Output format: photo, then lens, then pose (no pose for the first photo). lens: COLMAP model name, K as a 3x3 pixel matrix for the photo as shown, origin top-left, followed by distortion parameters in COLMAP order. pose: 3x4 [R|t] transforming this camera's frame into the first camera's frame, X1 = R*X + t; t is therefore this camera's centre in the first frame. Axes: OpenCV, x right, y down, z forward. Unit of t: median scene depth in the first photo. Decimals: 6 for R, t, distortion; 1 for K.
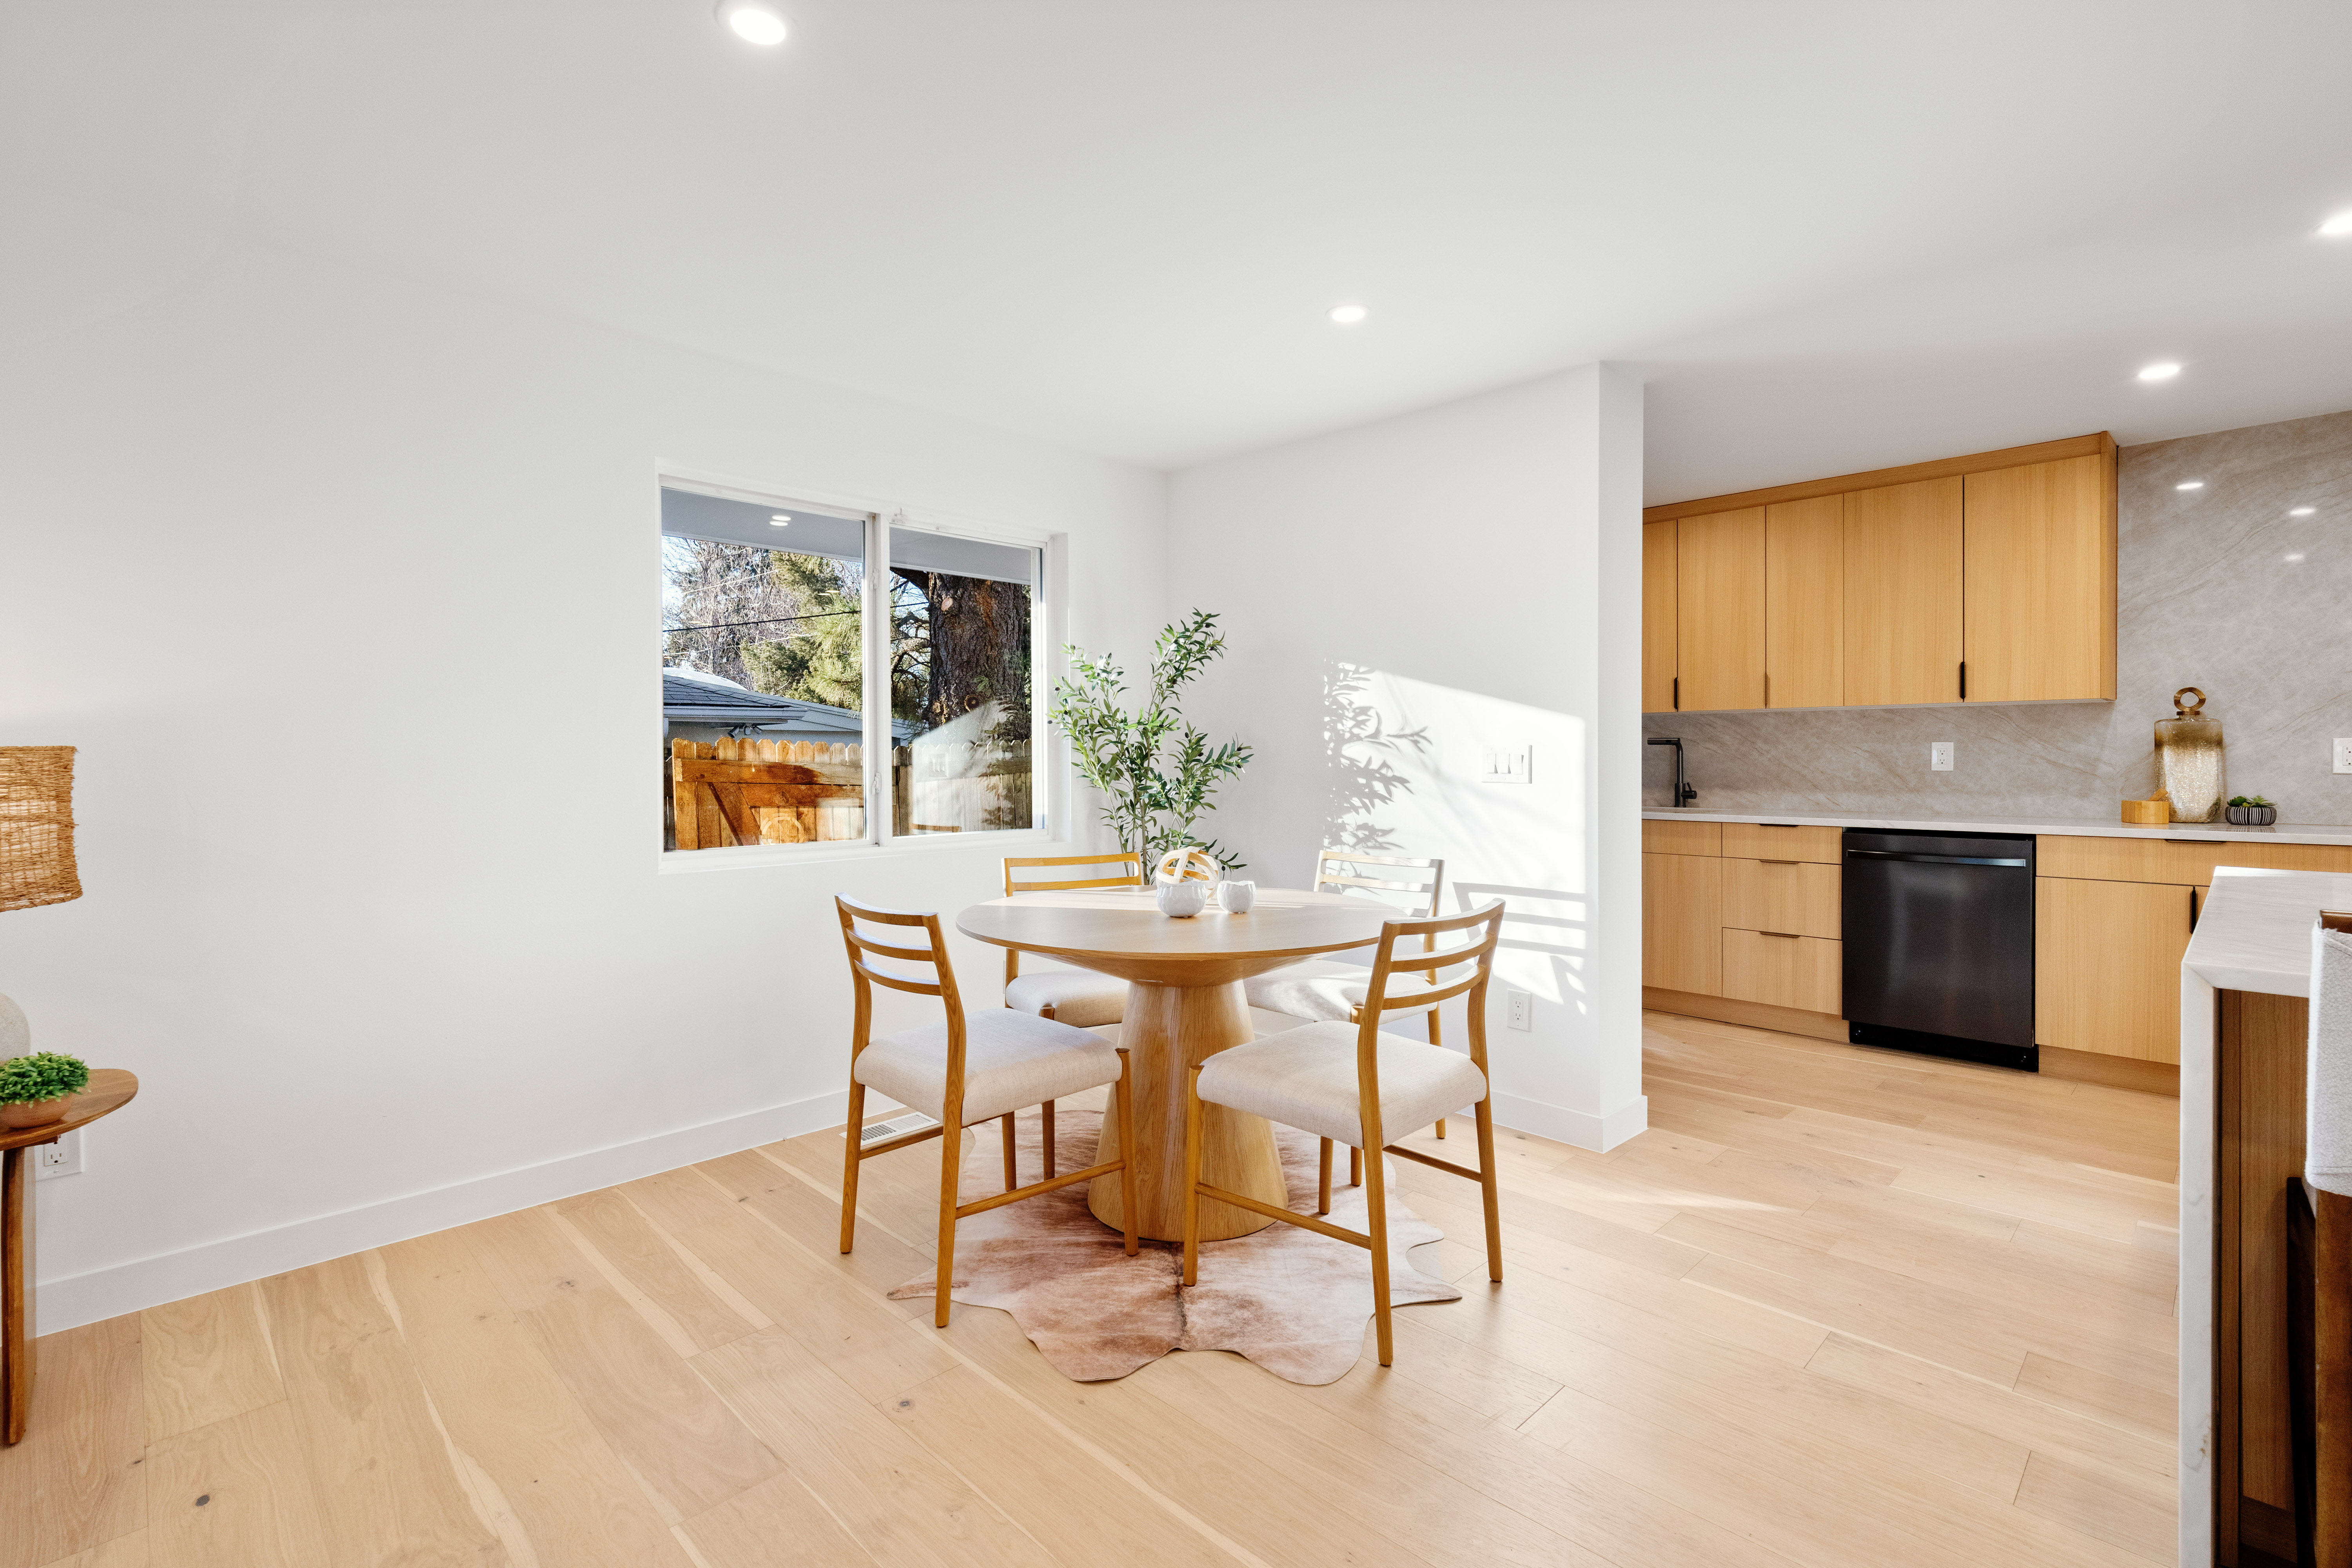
lens RADIAL K [[1072.6, 0, 1170.7], [0, 1072.6, 762.5], [0, 0, 1]] dist [0.002618, -0.000023]
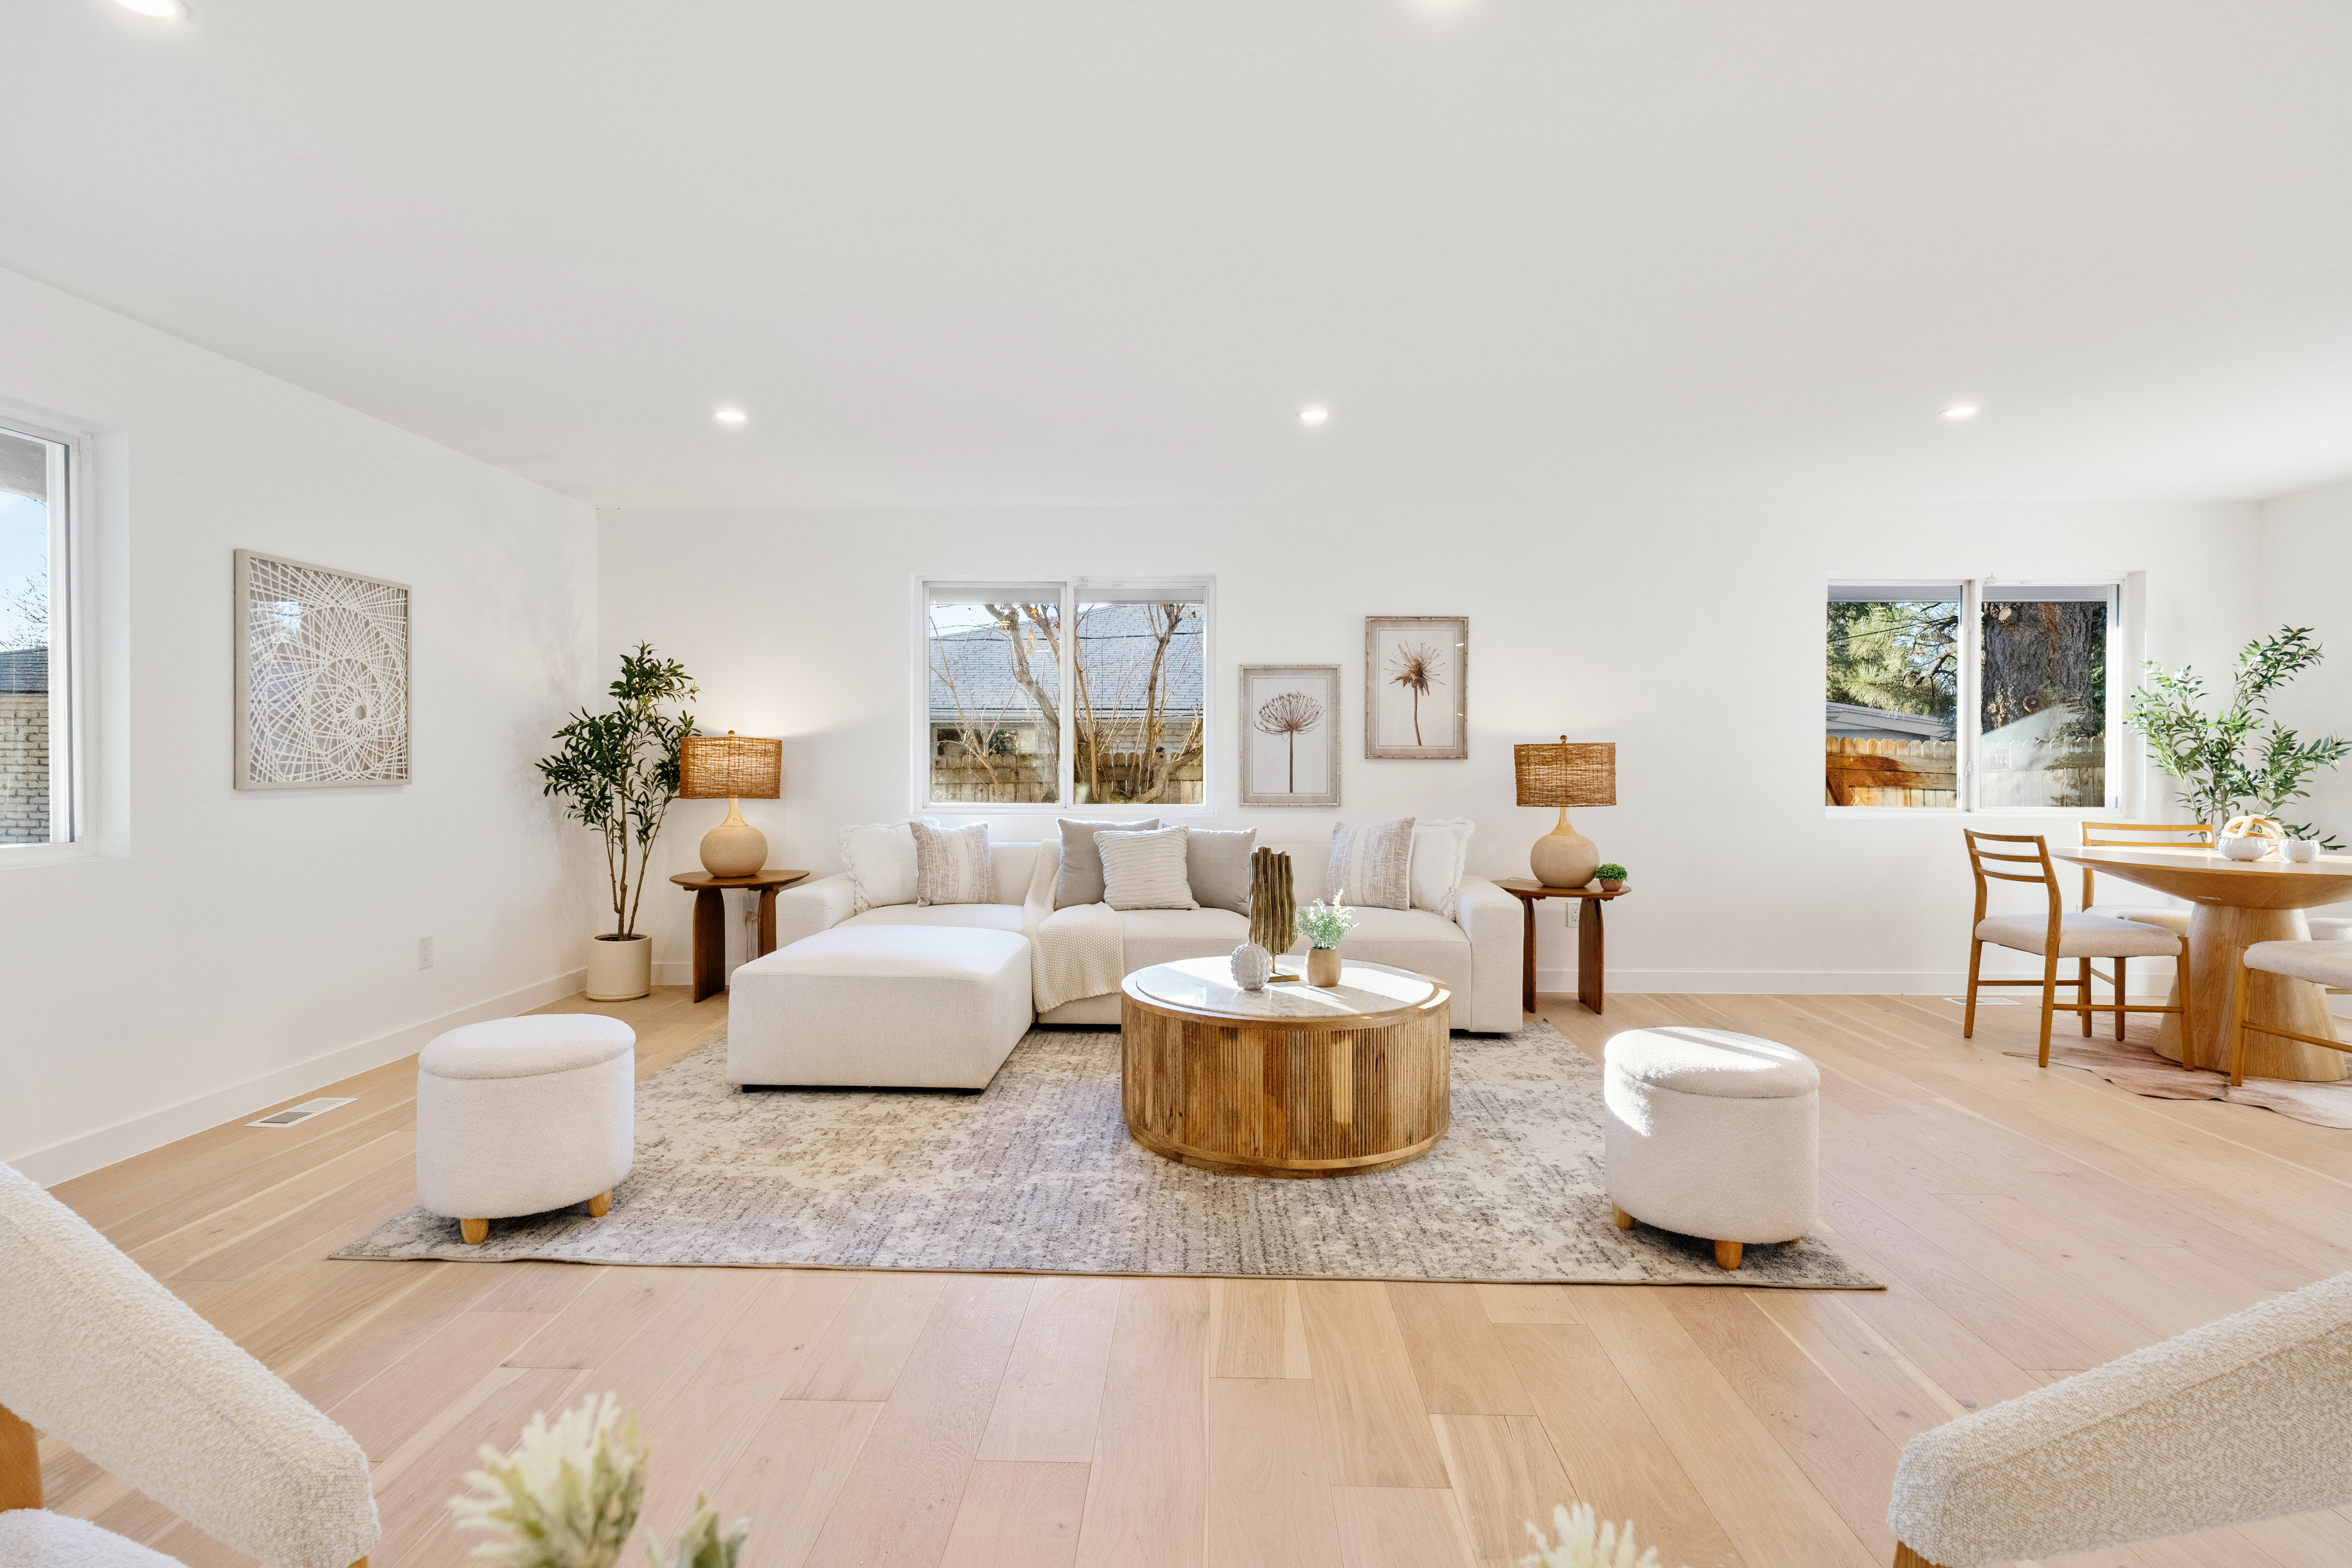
lens RADIAL K [[1130.1, 0, 1195.6], [0, 1130.1, 767.6], [0, 0, 1]] dist [-0.007613, 0.003856]
pose [[0.698205, 0.014435, -0.715752, 0.075823], [-0.011247, 0.999894, 0.009193, 0.015944], [0.715809, 0.001632, 0.698294, -0.734373]]
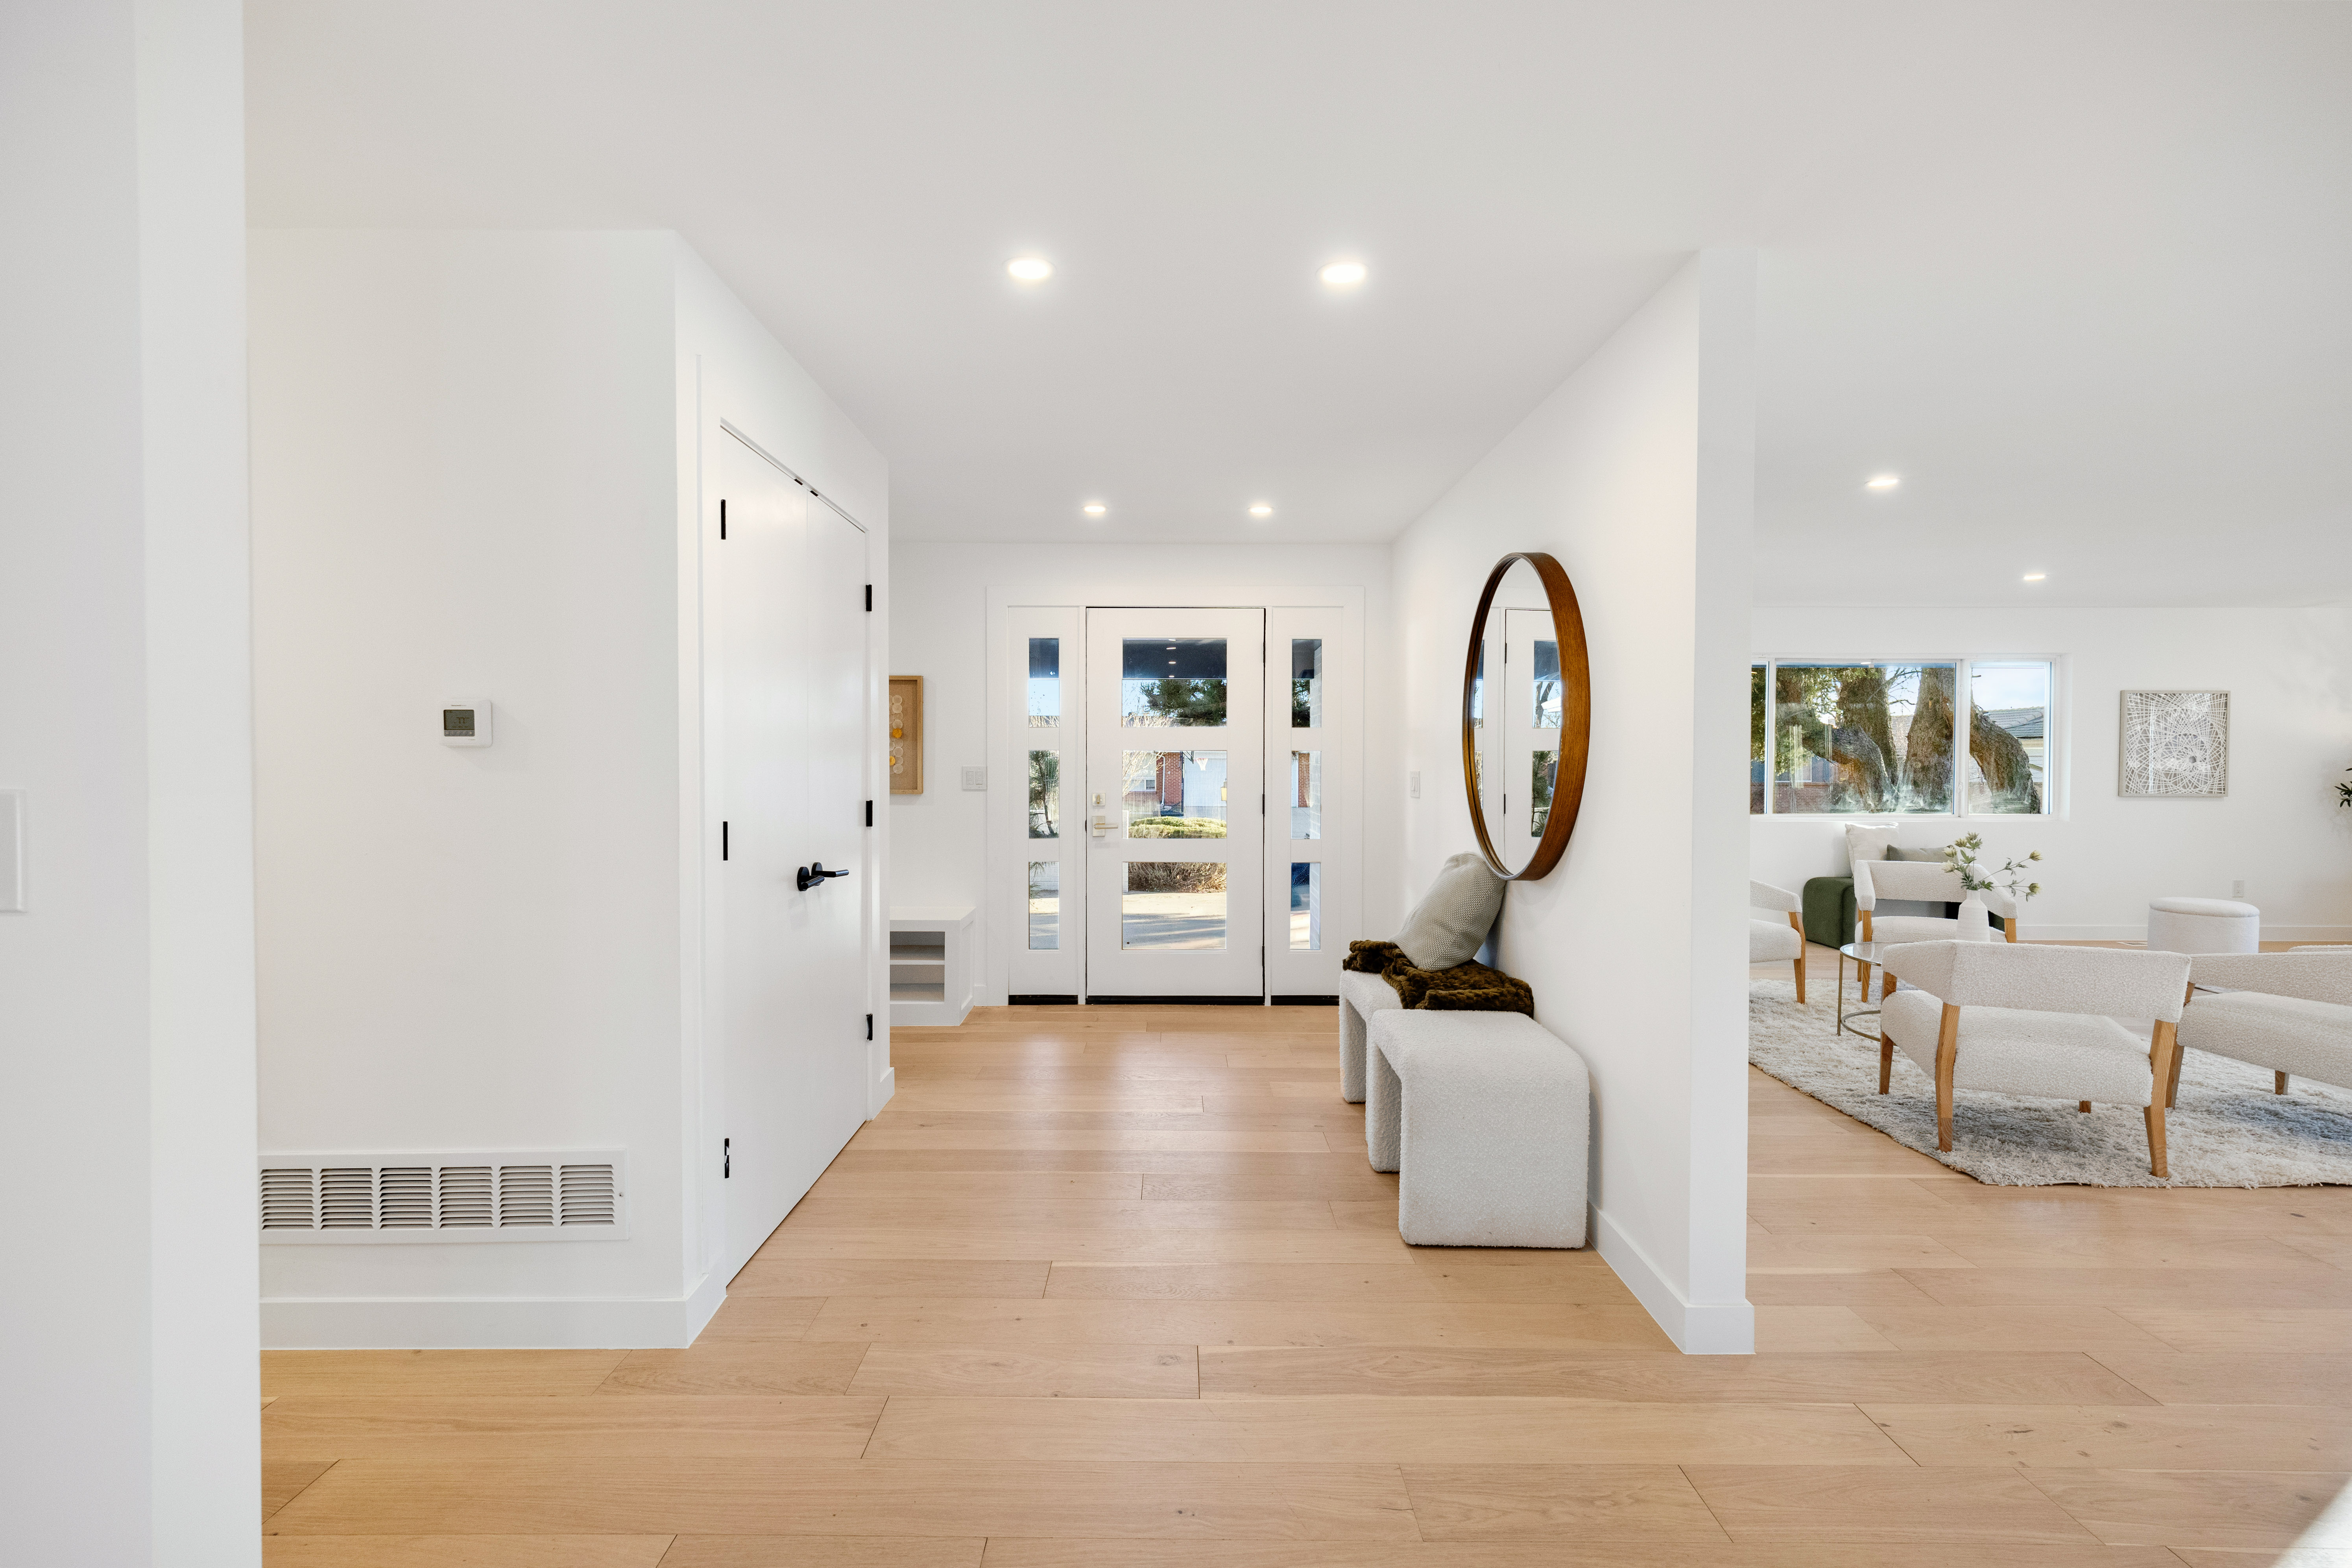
lens RADIAL K [[1072.7, 0, 1178.6], [0, 1072.7, 785.2], [0, 0, 1]] dist [0.002618, -0.000023]
pose [[-0.705788, 0.018607, -0.708179, 1.434298], [-0.001568, 0.999612, 0.027827, -0.019446], [0.708422, 0.020750, -0.705484, -0.498082]]
